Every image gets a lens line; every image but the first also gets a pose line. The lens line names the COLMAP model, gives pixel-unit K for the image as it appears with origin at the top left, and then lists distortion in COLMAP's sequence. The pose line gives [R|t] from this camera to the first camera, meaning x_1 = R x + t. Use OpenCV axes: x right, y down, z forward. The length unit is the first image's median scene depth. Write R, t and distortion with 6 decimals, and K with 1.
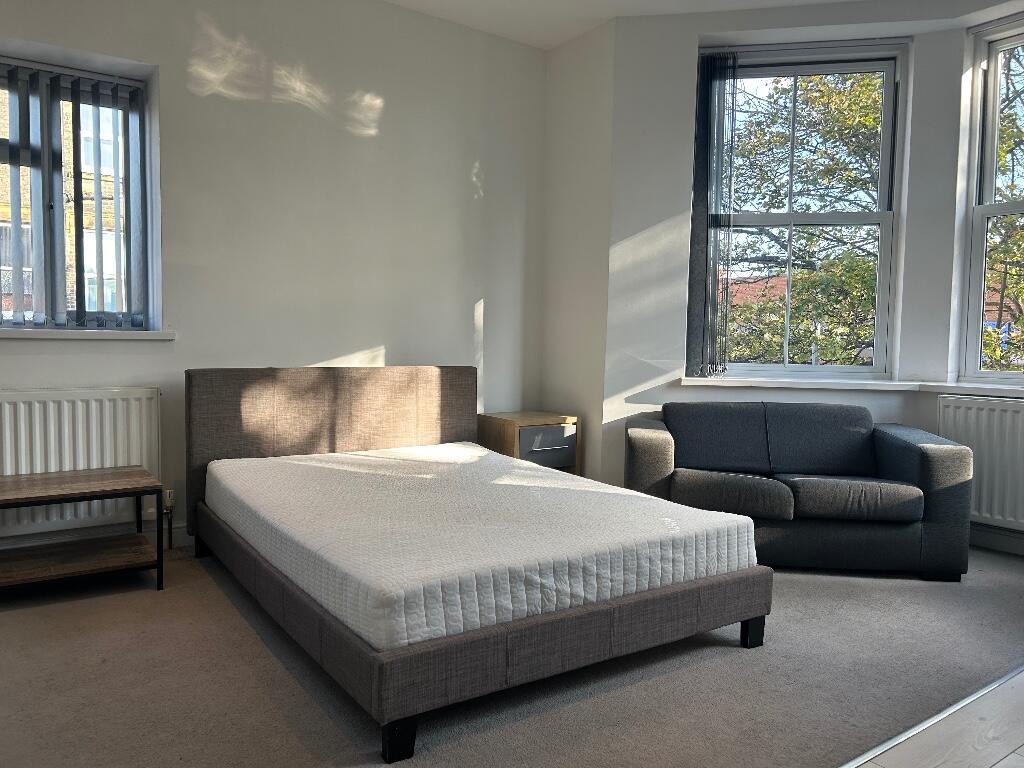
lens RADIAL K [[761.4, 0, 512.0], [0, 761.4, 382.3], [0, 0, 1]] dist [0.026609, -0.008871]
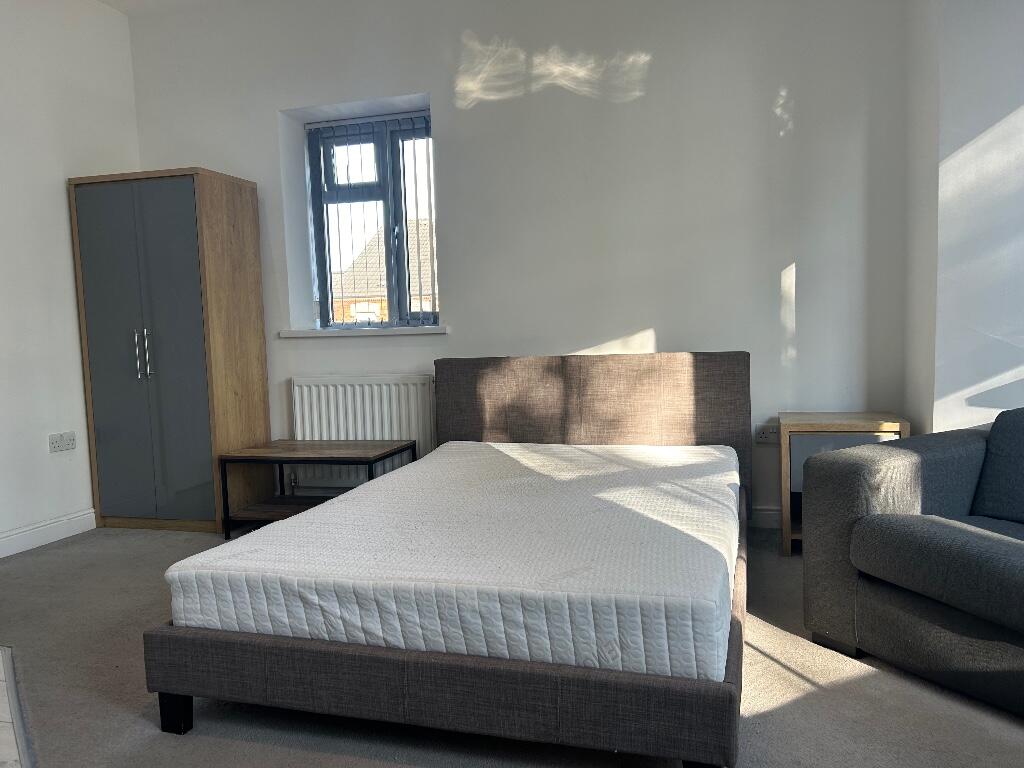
lens RADIAL K [[761.4, 0, 511.5], [0, 761.4, 388.0], [0, 0, 1]] dist [0.026609, -0.008871]
pose [[0.634372, 0.023557, -0.772669, 0.494458], [-0.001786, 0.999578, 0.029009, -0.006574], [0.773026, -0.017023, 0.634146, 0.359612]]
